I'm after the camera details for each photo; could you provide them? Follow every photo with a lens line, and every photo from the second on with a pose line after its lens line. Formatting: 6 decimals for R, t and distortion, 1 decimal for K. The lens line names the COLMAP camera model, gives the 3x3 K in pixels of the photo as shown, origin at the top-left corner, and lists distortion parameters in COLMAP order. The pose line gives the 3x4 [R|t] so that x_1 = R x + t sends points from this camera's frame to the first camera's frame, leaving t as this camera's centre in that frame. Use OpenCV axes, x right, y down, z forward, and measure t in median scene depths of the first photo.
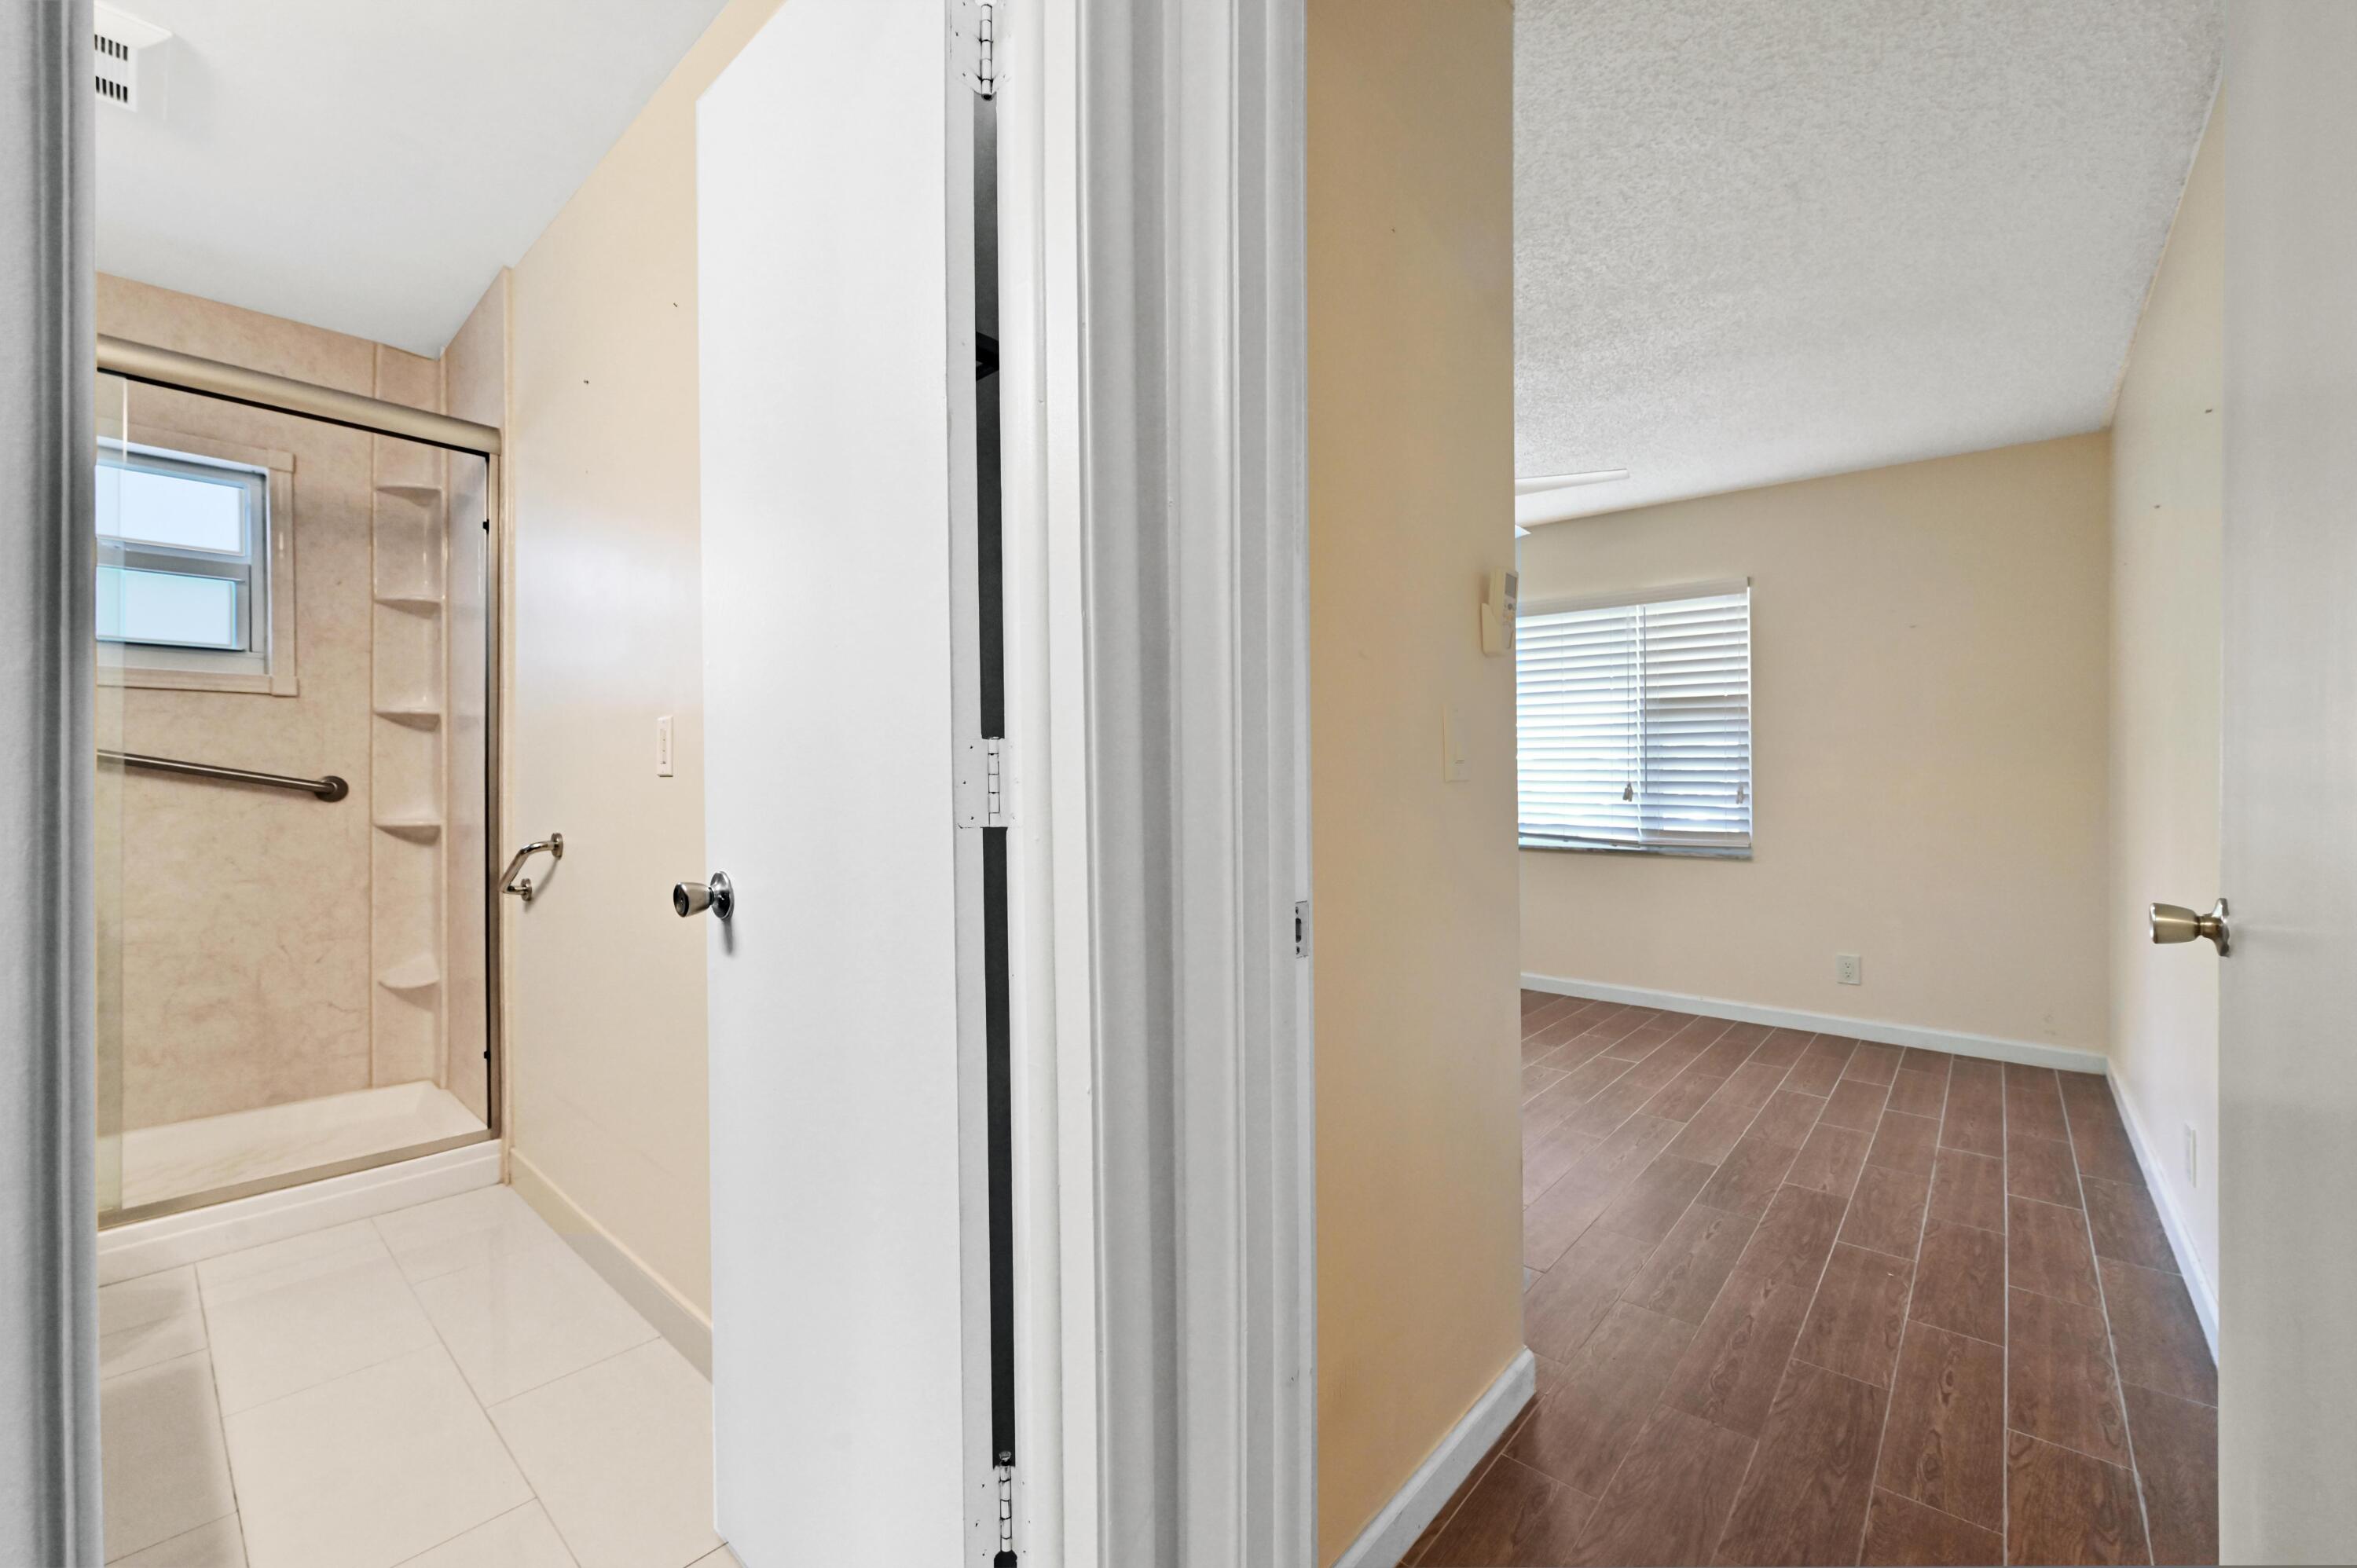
lens RADIAL K [[945.8, 0, 1178.5], [0, 945.8, 784.0], [0, 0, 1]] dist [-0.002125, -0.000067]
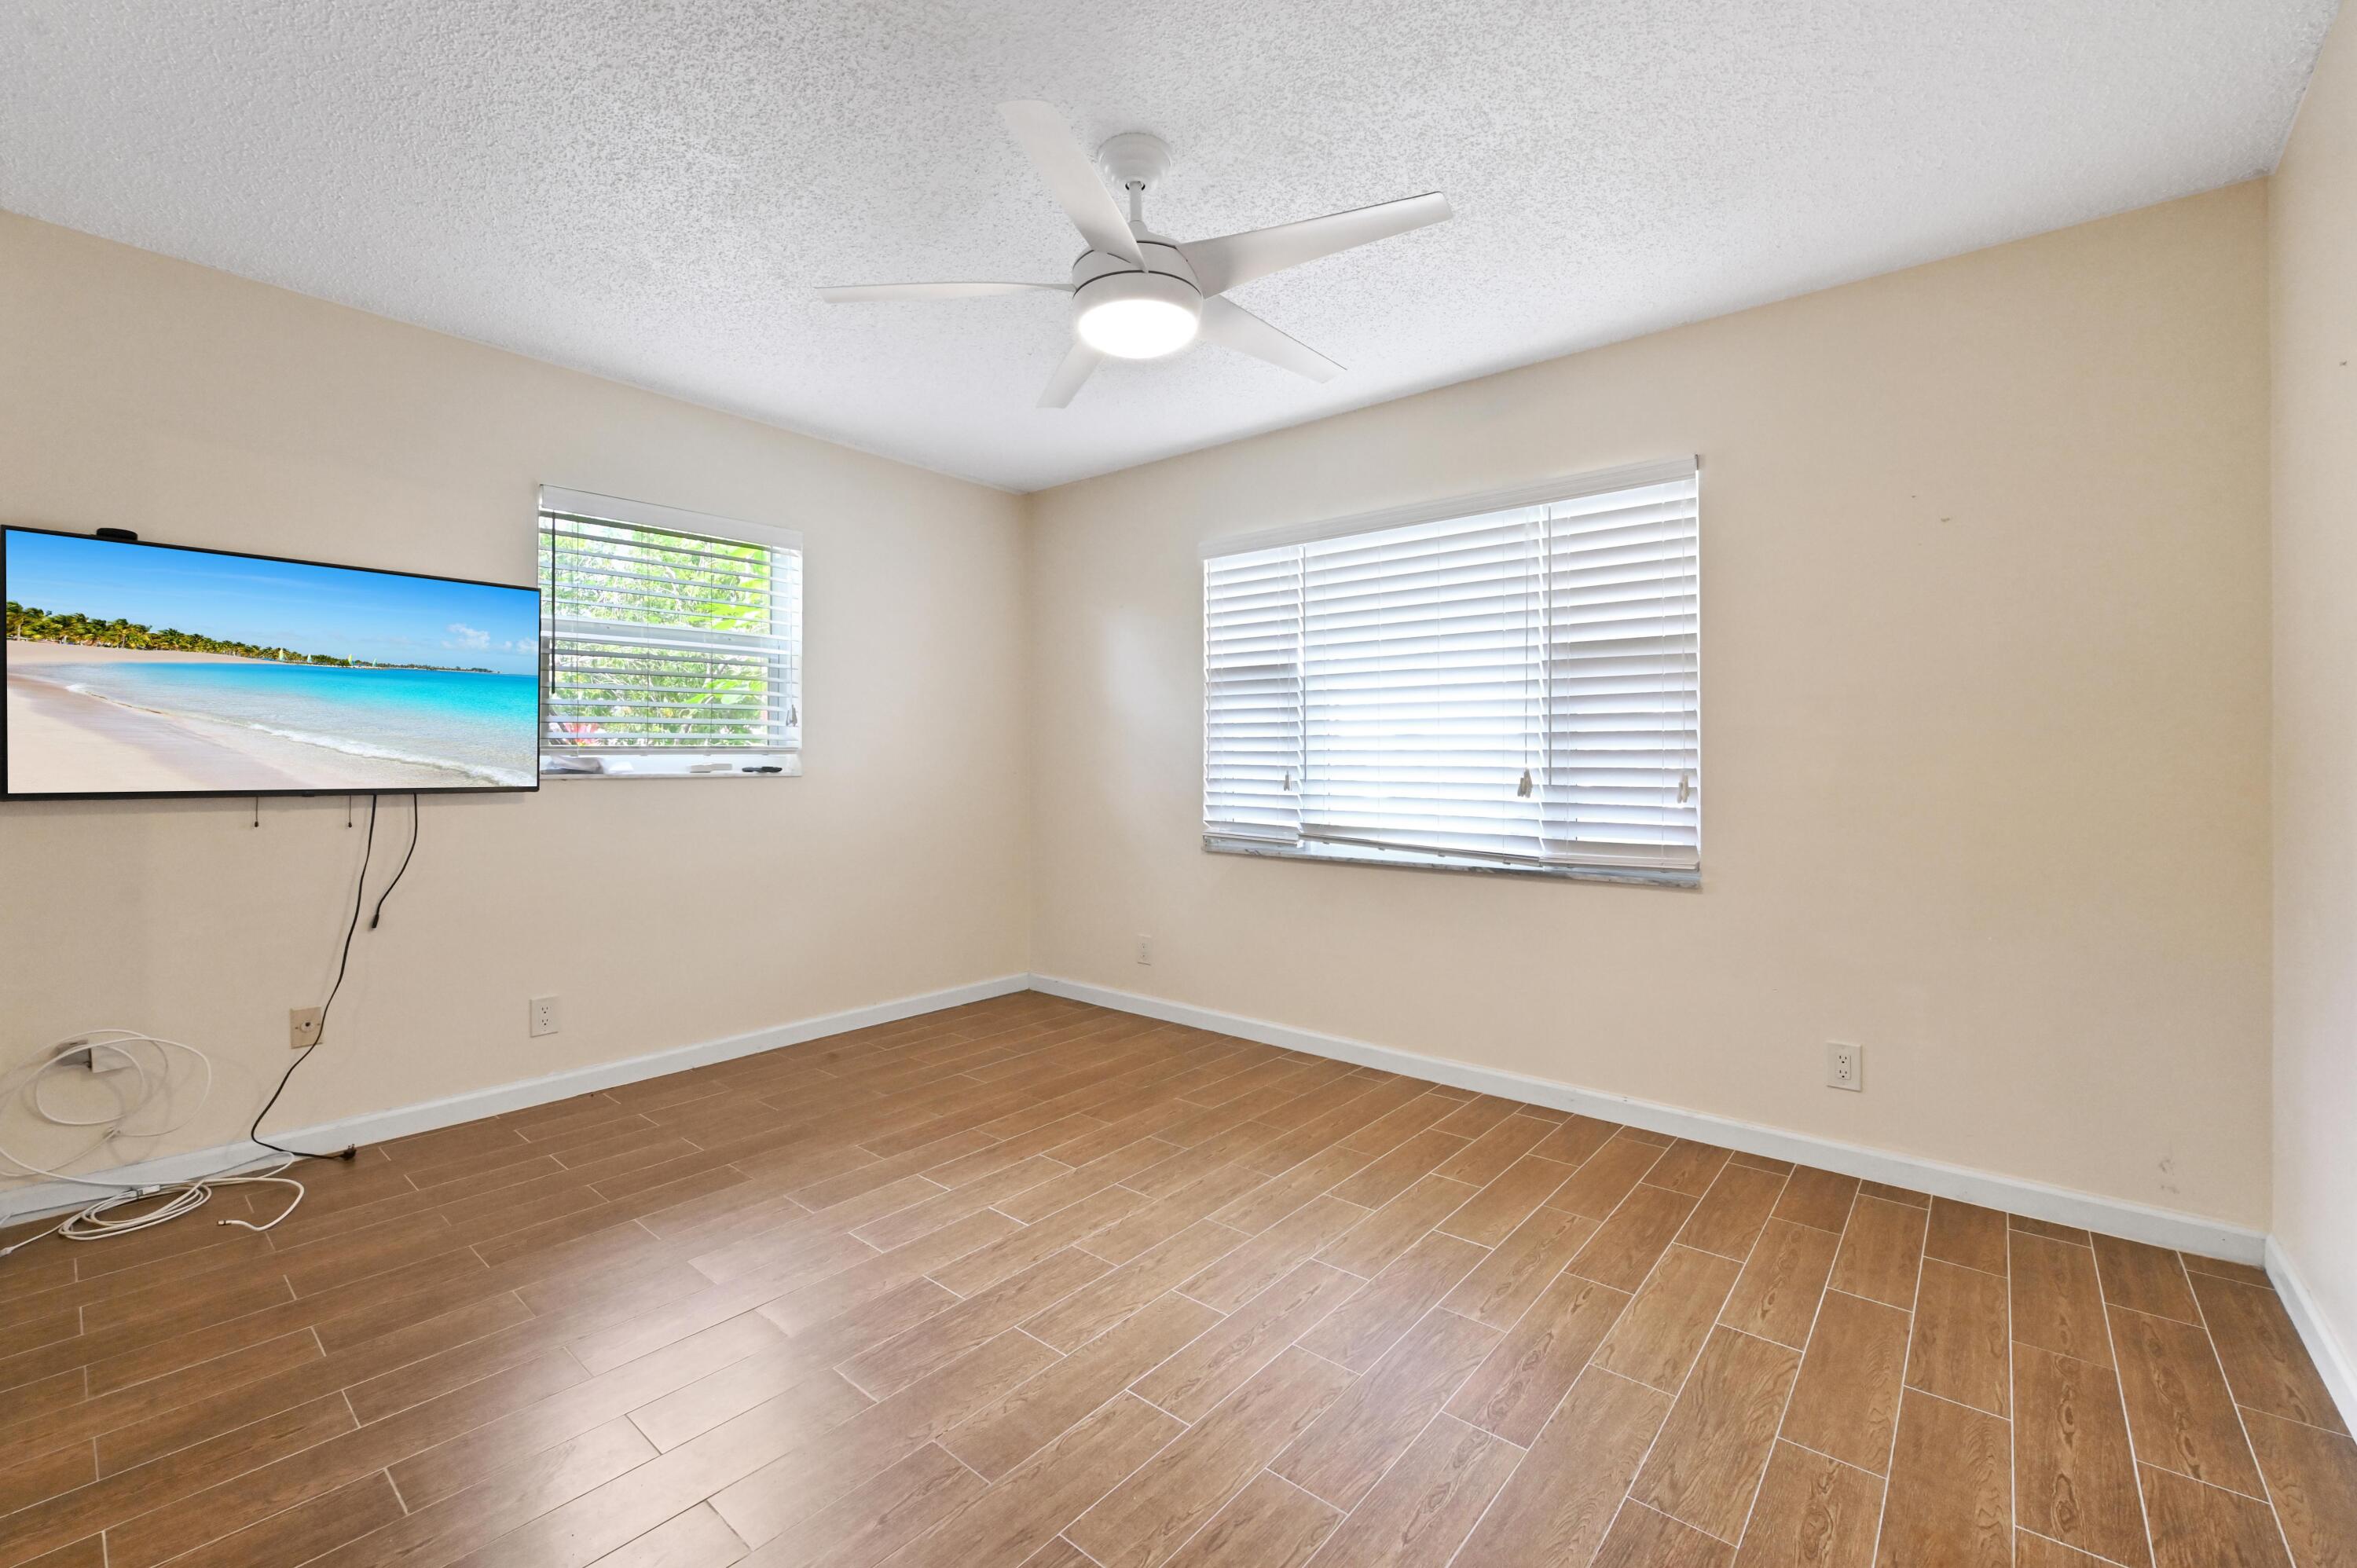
lens RADIAL K [[979.5, 0, 1213.8], [0, 979.5, 777.5], [0, 0, 1]] dist [0.000095, -0.004026]
pose [[0.999236, -0.005858, 0.038631, 0.235255], [0.005395, 0.999912, 0.012081, -0.005553], [-0.038699, -0.011863, 0.999180, 0.325123]]
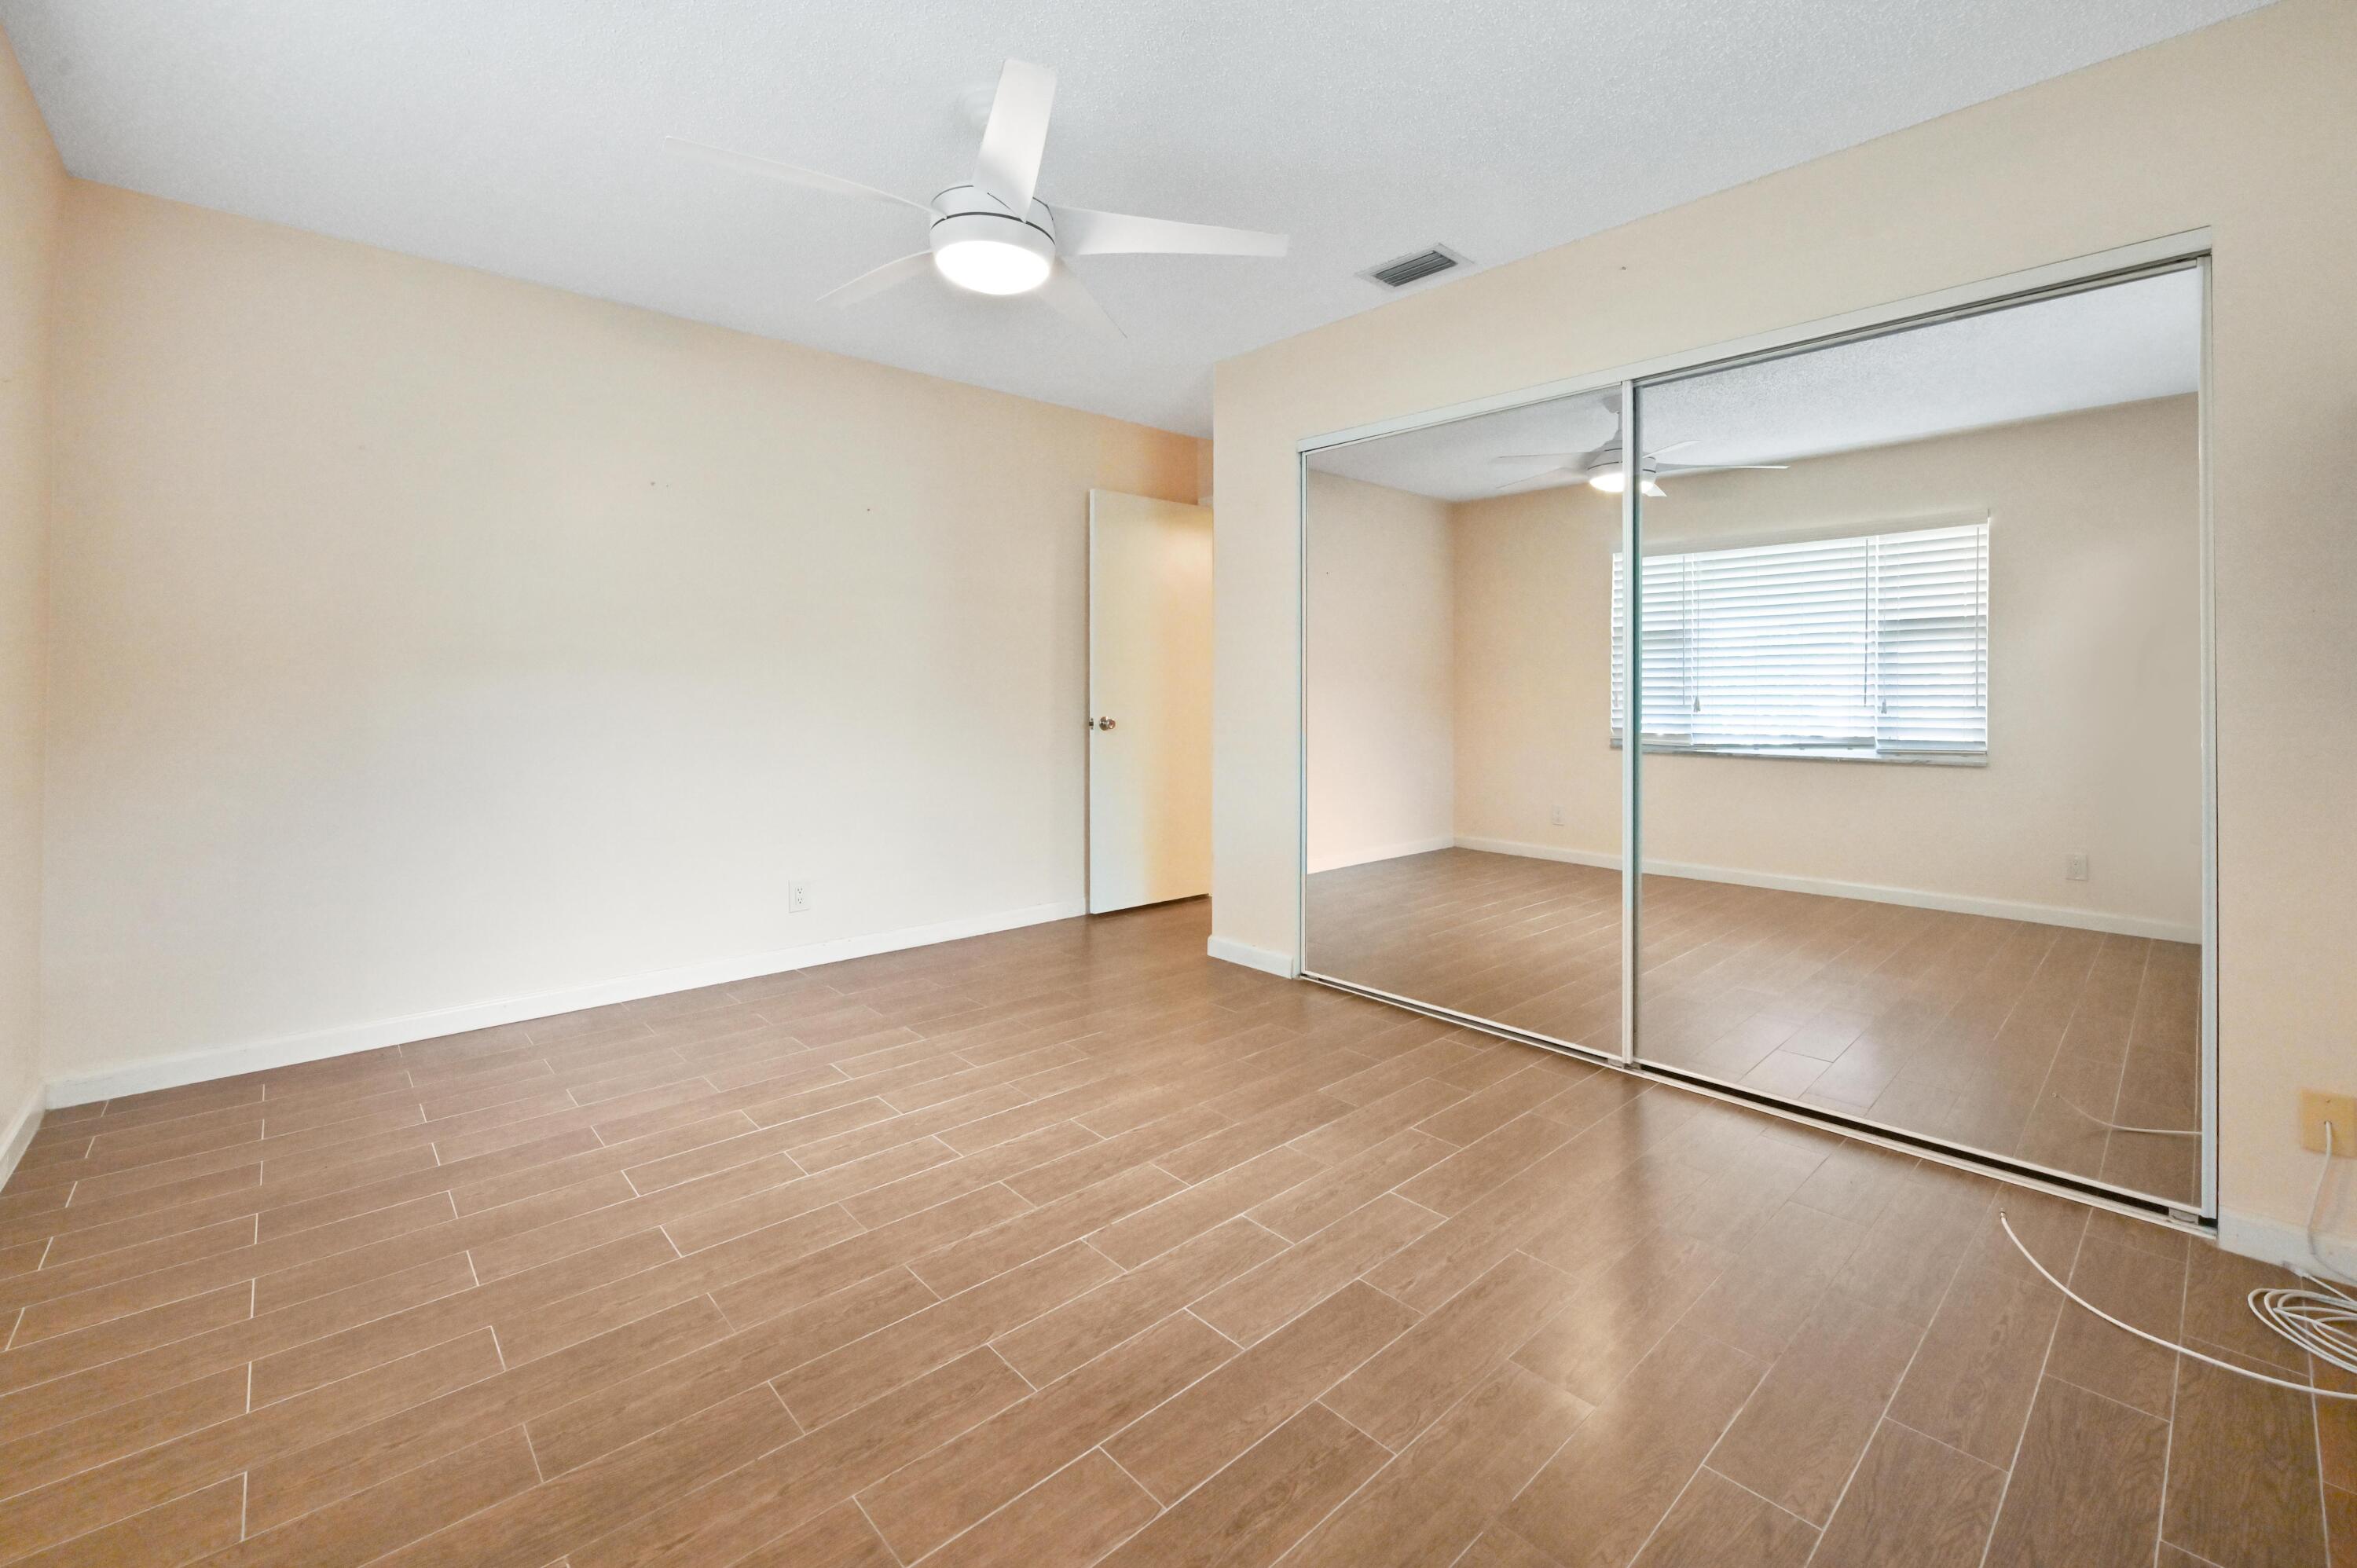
lens RADIAL K [[945.8, 0, 1178.5], [0, 945.8, 784.0], [0, 0, 1]] dist [-0.002125, -0.000067]
pose [[-0.991397, -0.021527, 0.129107, 0.067747], [-0.008316, 0.994749, 0.102008, 0.000394], [-0.130625, 0.100057, -0.986370, 1.208828]]
